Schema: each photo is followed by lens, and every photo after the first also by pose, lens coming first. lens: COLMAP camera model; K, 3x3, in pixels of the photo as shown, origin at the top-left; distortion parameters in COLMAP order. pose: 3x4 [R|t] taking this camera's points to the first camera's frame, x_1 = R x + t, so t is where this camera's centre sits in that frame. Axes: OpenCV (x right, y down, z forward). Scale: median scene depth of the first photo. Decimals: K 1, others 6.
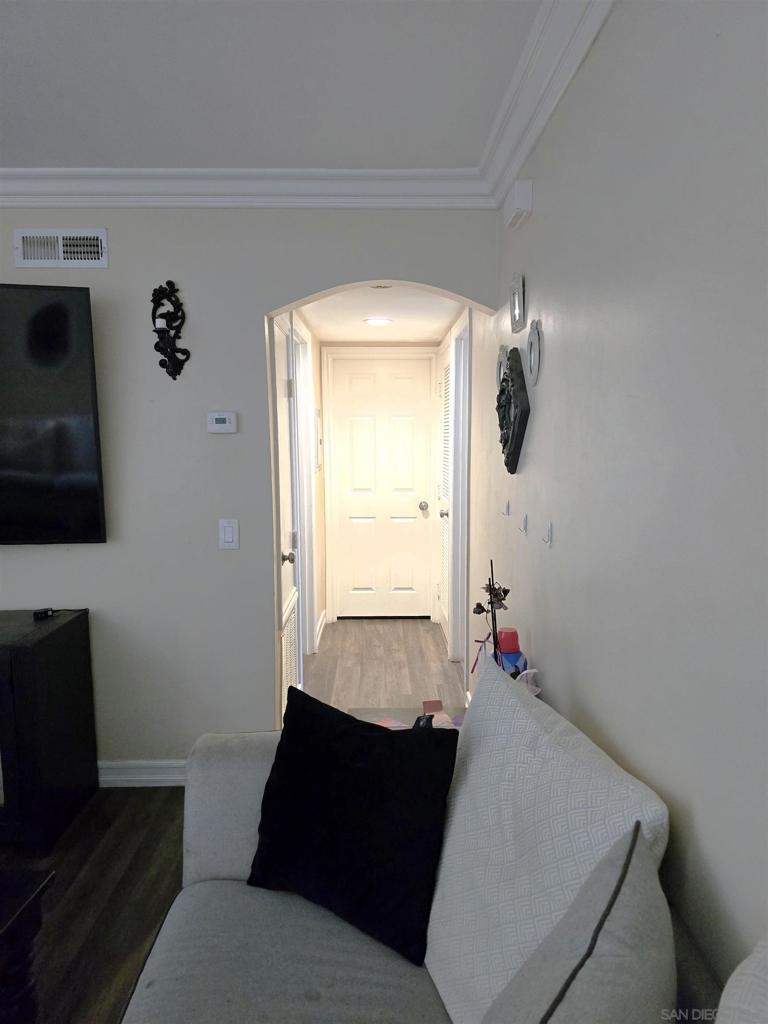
lens RADIAL K [[719.1, 0, 384.0], [0, 719.1, 512.0], [0, 0, 1]] dist [-0.001239, -0.000913]
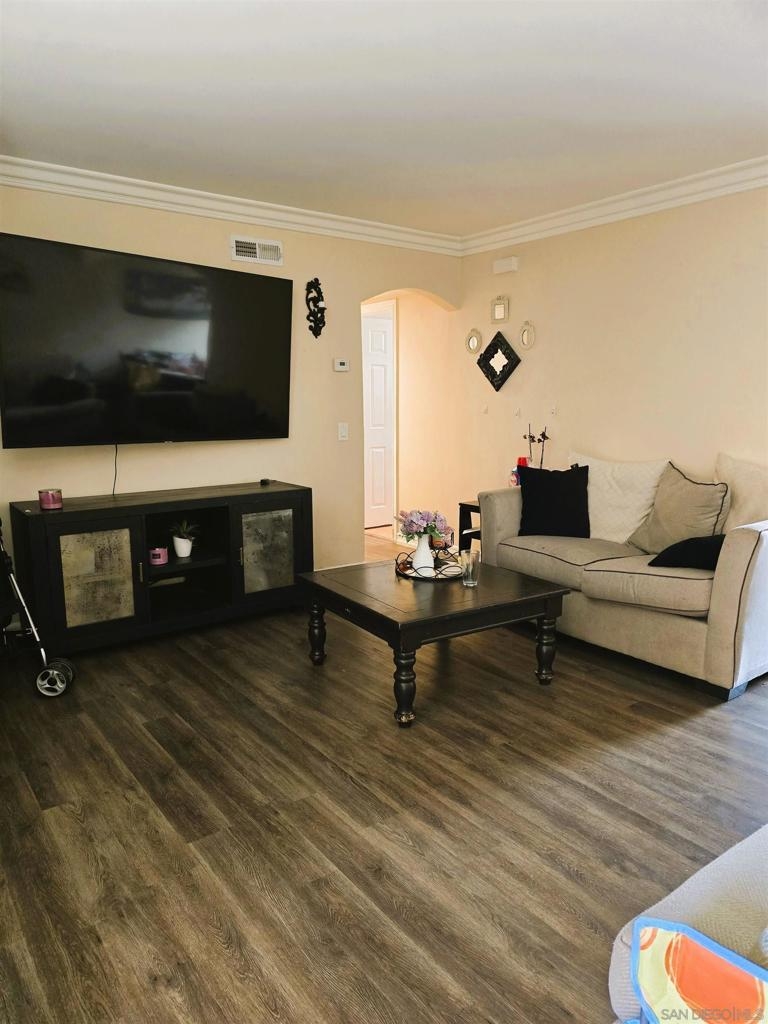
lens RADIAL K [[687.8, 0, 384.0], [0, 687.8, 512.0], [0, 0, 1]] dist [0.008190, 0.000484]
pose [[0.826181, -0.088996, 0.556331, -1.098772], [0.081472, 0.995938, 0.038330, 0.170351], [-0.557482, 0.013658, 0.830076, -0.406702]]
